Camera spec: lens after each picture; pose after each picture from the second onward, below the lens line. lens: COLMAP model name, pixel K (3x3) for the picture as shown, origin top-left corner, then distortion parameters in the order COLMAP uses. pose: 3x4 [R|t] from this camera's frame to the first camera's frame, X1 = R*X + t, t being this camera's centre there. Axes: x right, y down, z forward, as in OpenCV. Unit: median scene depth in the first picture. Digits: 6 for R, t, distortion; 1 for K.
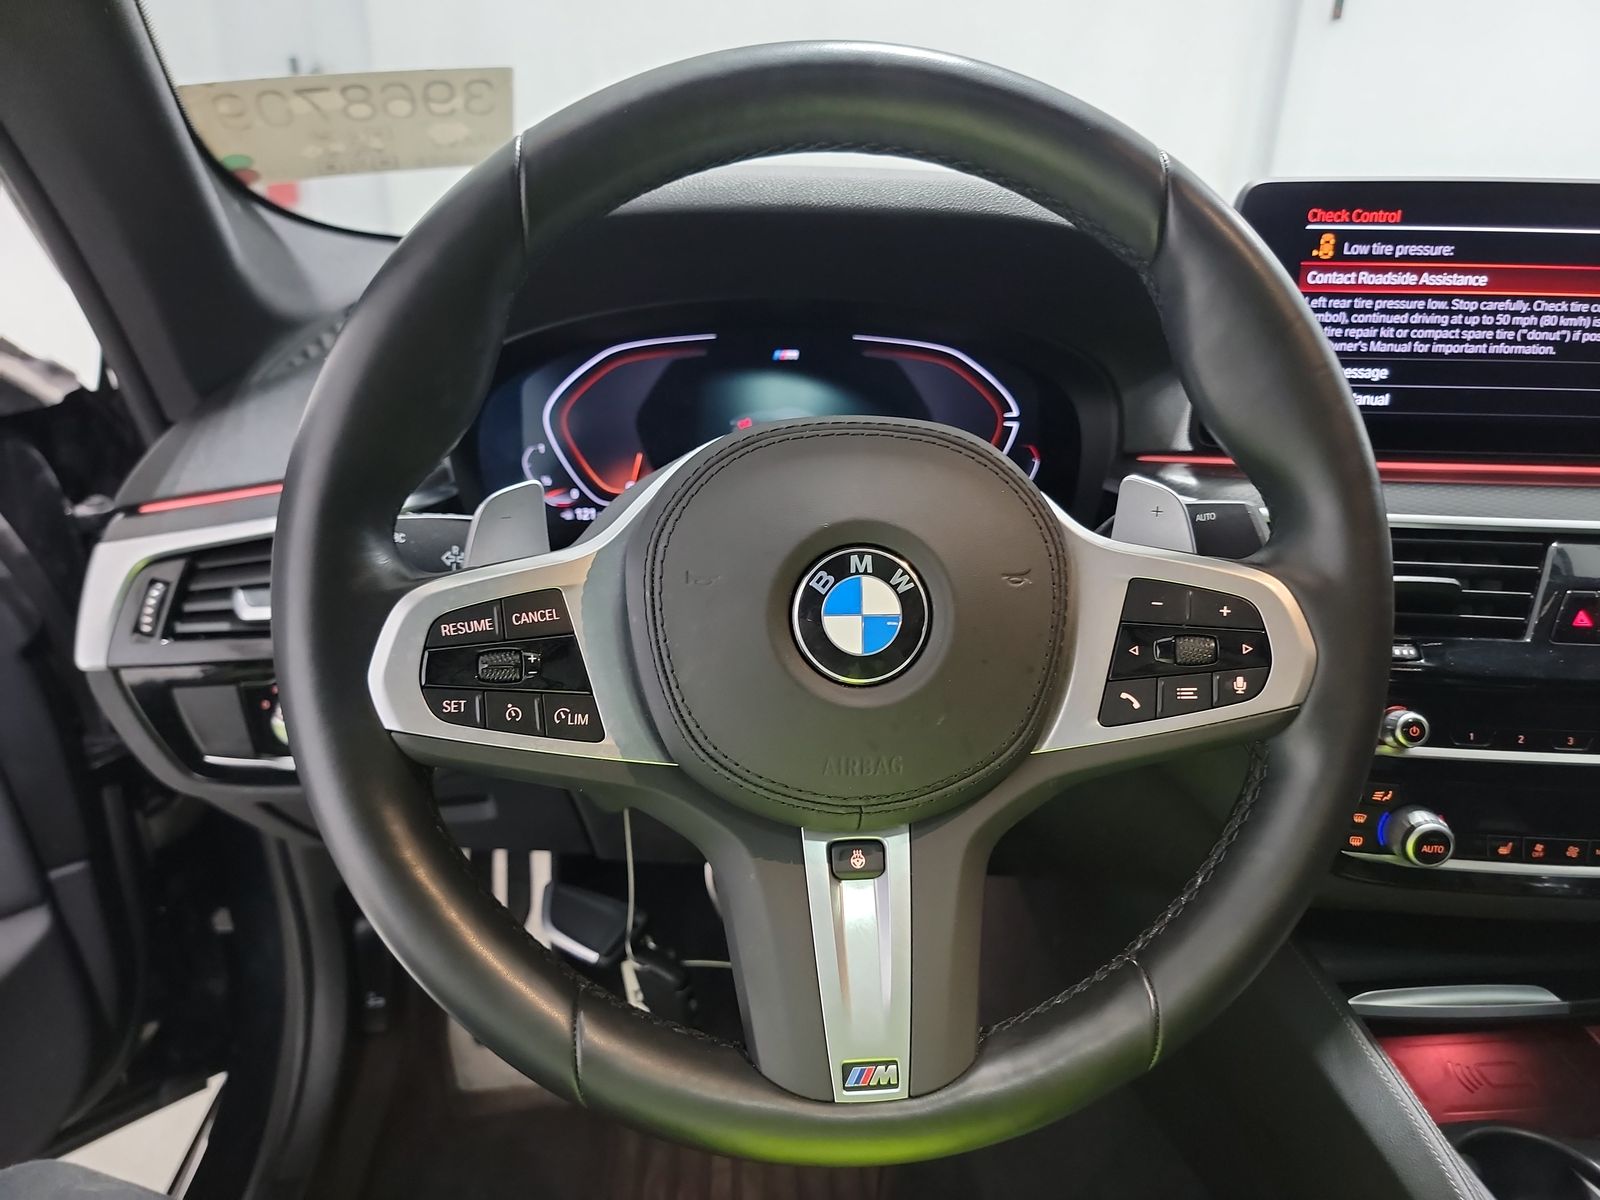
lens RADIAL K [[1110.7, 0, 800.0], [0, 1110.7, 600.0], [0, 0, 1]] dist [0.006501, 0.001871]
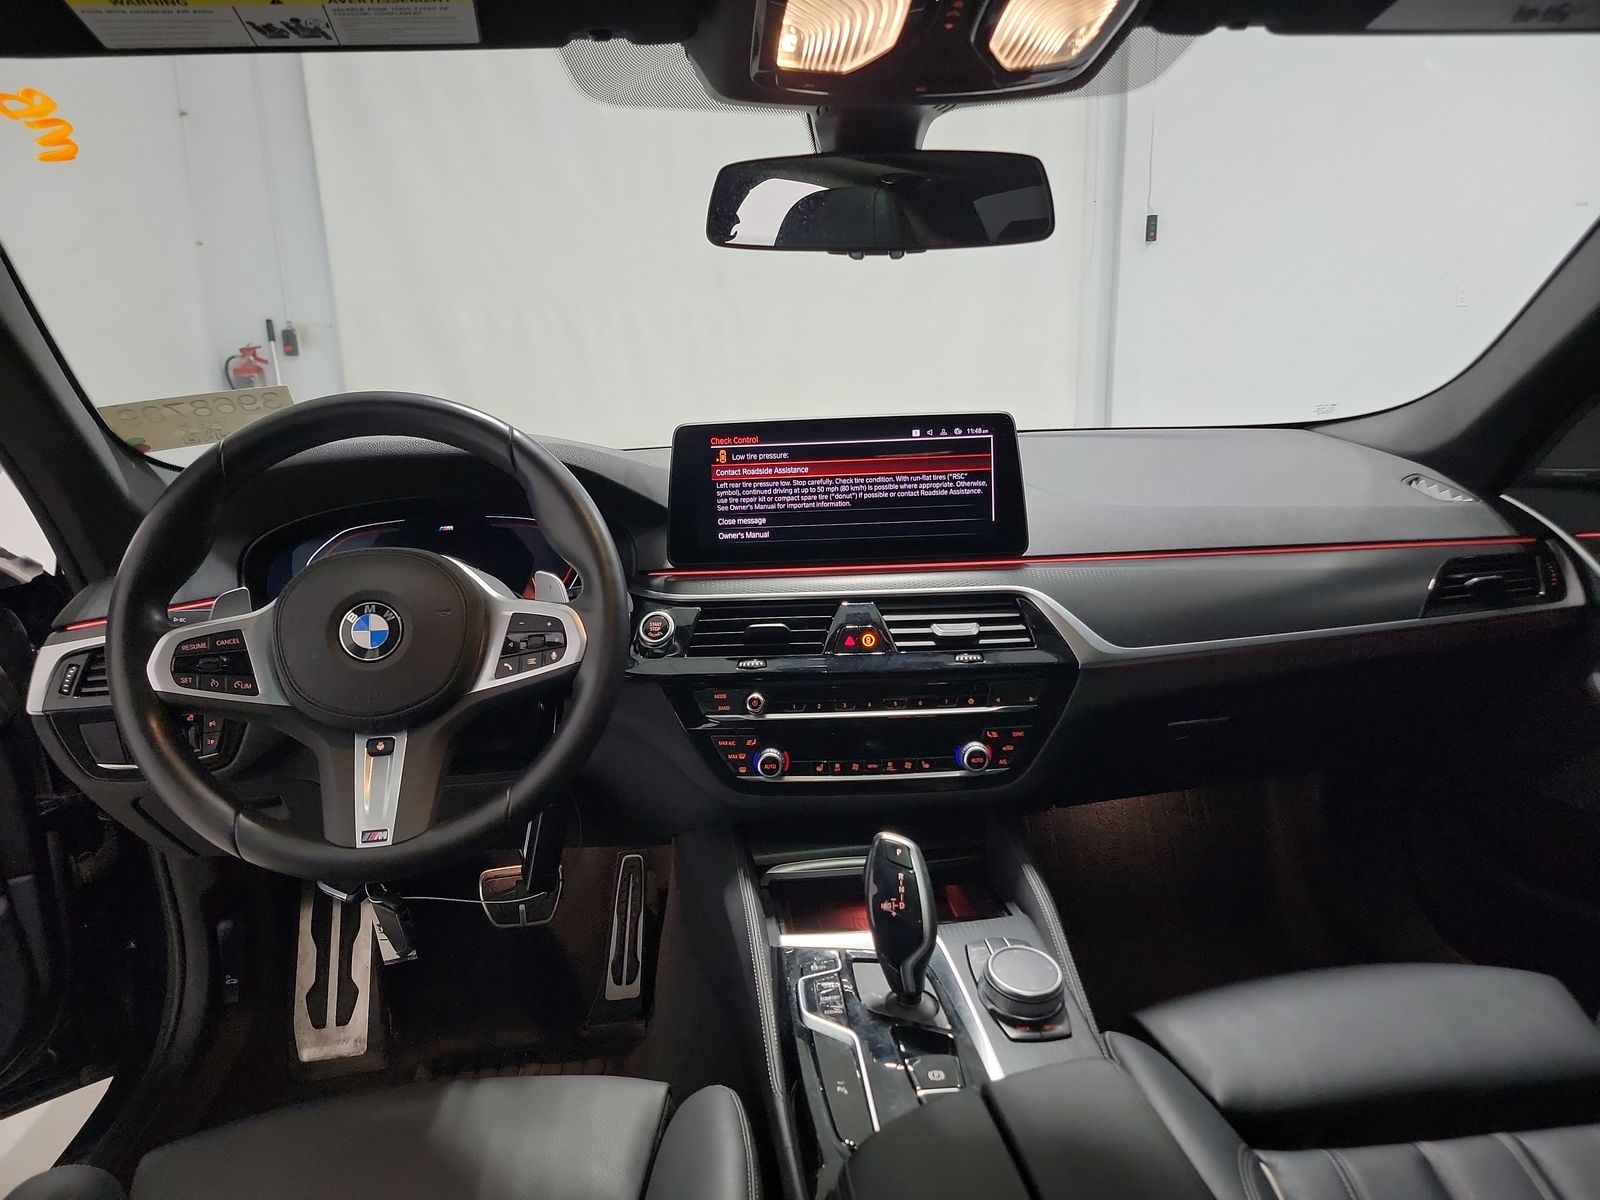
lens RADIAL K [[1062.0, 0, 800.0], [0, 1062.0, 600.0], [0, 0, 1]] dist [0.052398, -0.054717]
pose [[0.997994, -0.057750, 0.025927, 0.545544], [0.061232, 0.984559, -0.163994, 0.225927], [-0.016056, 0.165253, 0.986120, -0.741241]]
